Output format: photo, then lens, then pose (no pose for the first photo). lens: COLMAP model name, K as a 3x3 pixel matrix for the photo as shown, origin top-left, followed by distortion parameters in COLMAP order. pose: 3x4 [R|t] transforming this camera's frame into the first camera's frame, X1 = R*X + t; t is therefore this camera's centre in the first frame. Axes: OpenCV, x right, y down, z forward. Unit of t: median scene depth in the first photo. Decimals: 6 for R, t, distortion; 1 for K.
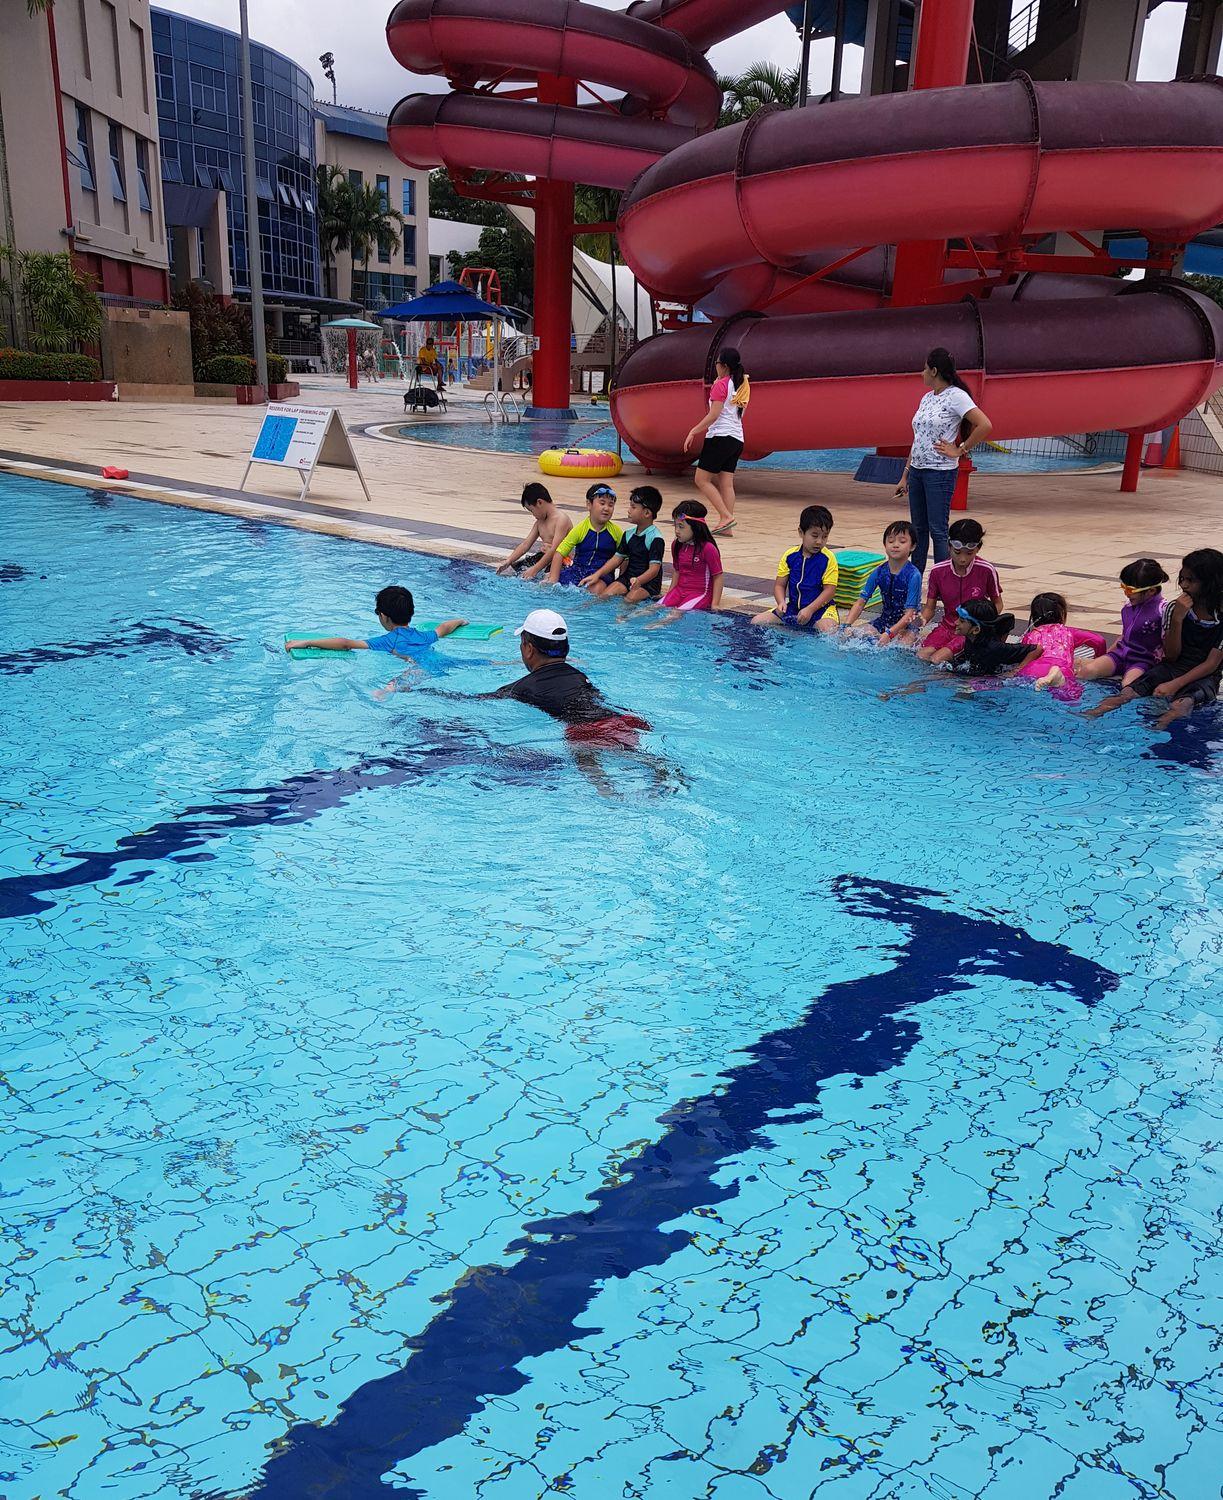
lens RADIAL K [[1304.3, 0, 659.3], [0, 1304.3, 798.7], [0, 0, 1]] dist [0.041622, -0.066318]
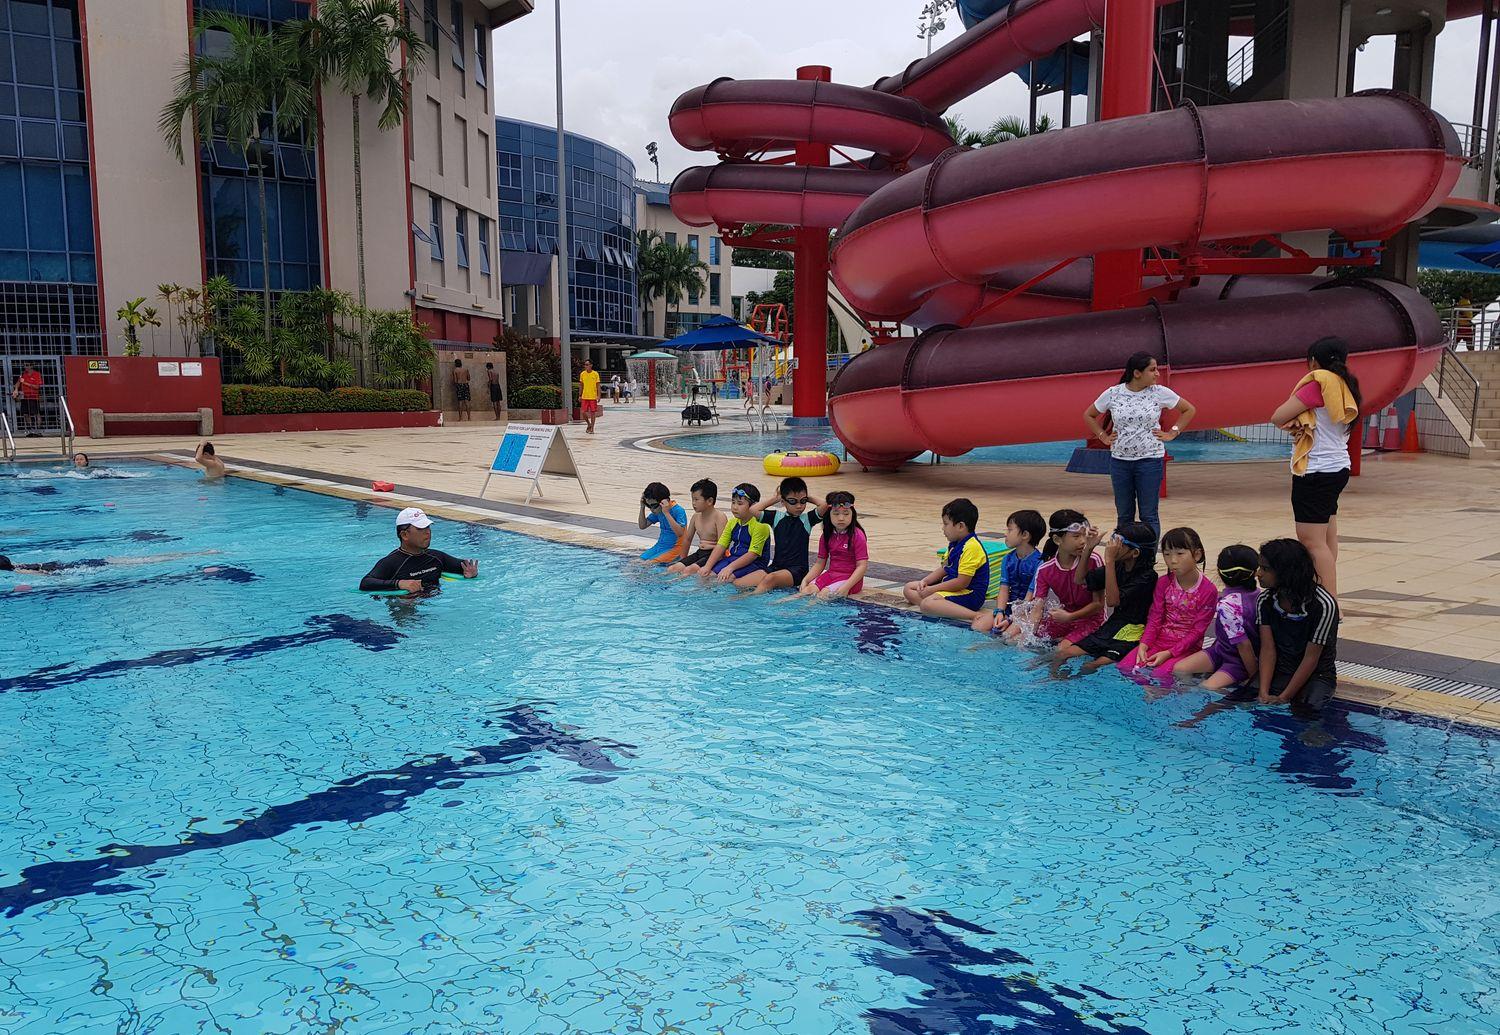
lens RADIAL K [[1199.9, 0, 723.8], [0, 1199.9, 537.4], [0, 0, 1]] dist [0.054308, -0.076181]
pose [[0.983505, -0.019898, -0.179783, 0.032422], [-0.014569, 0.981987, -0.188387, -0.004011], [0.180293, 0.187899, 0.965499, 0.018099]]
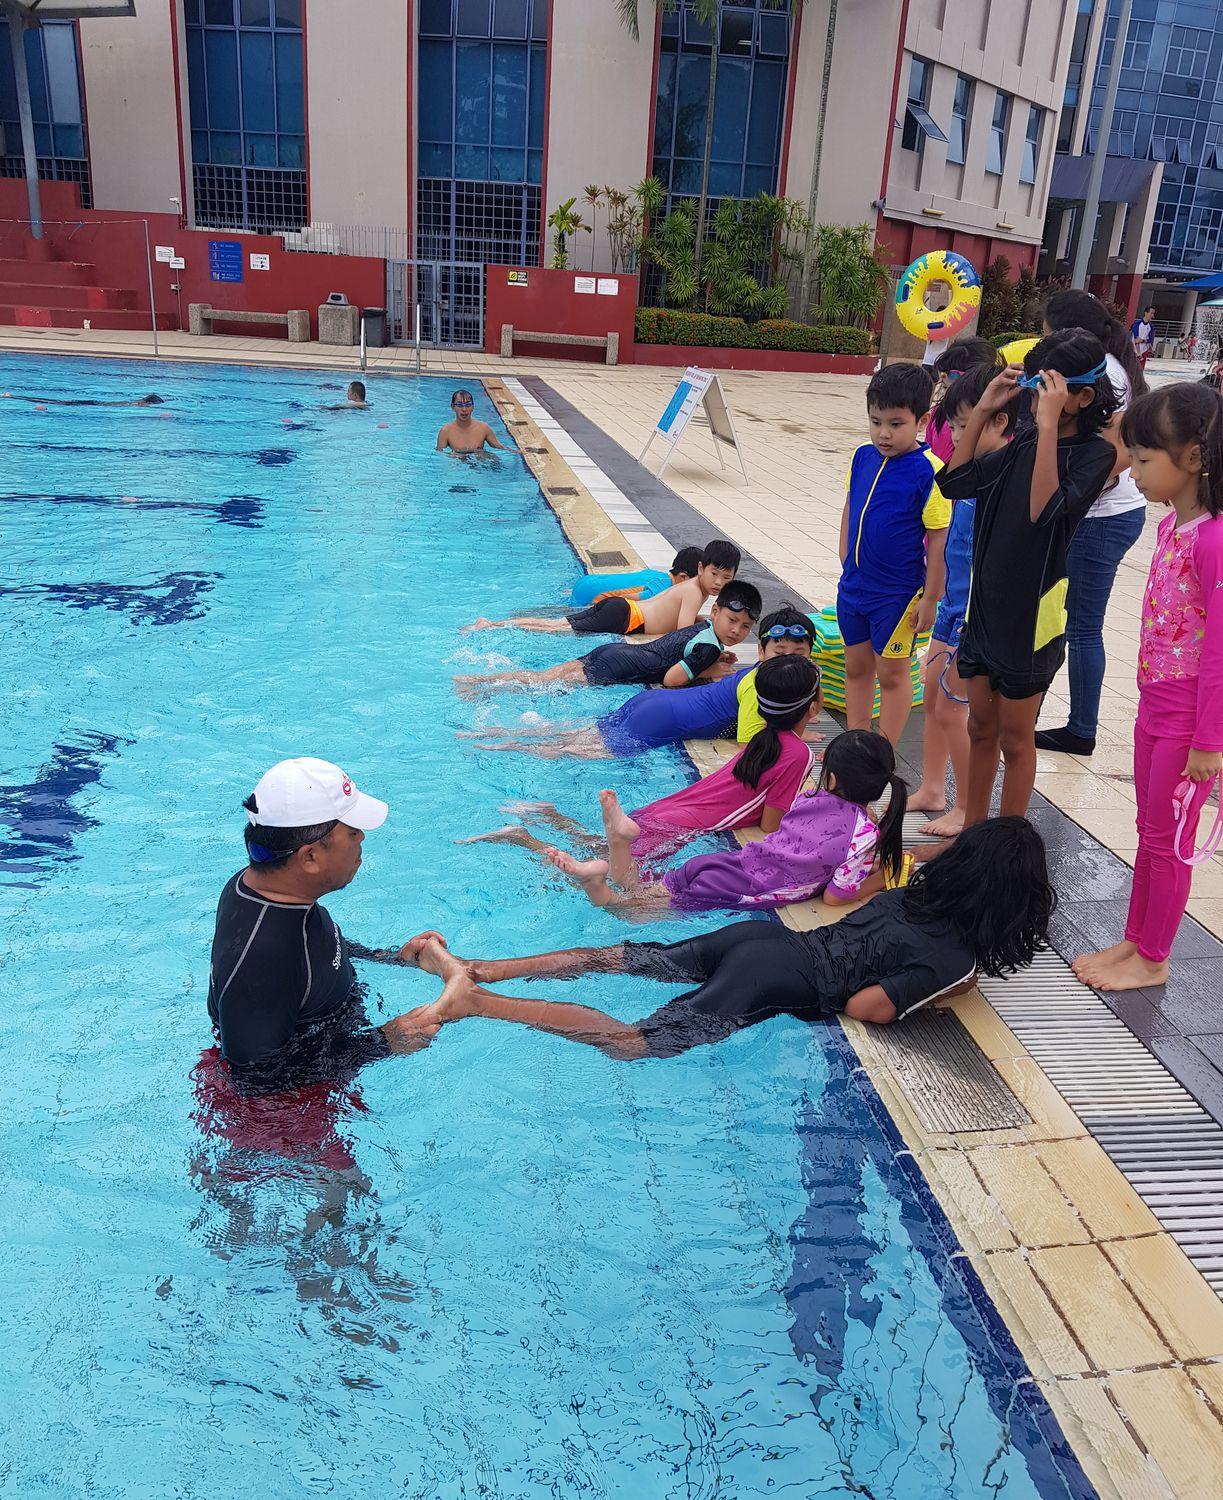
lens RADIAL K [[1304.3, 0, 610.7], [0, 1304.3, 801.9], [0, 0, 1]] dist [0.041622, -0.066318]
pose [[0.754538, 0.242021, -0.609998, 0.122986], [-0.234473, 0.967581, 0.093864, -0.038840], [0.612939, 0.072204, 0.786824, 0.126325]]
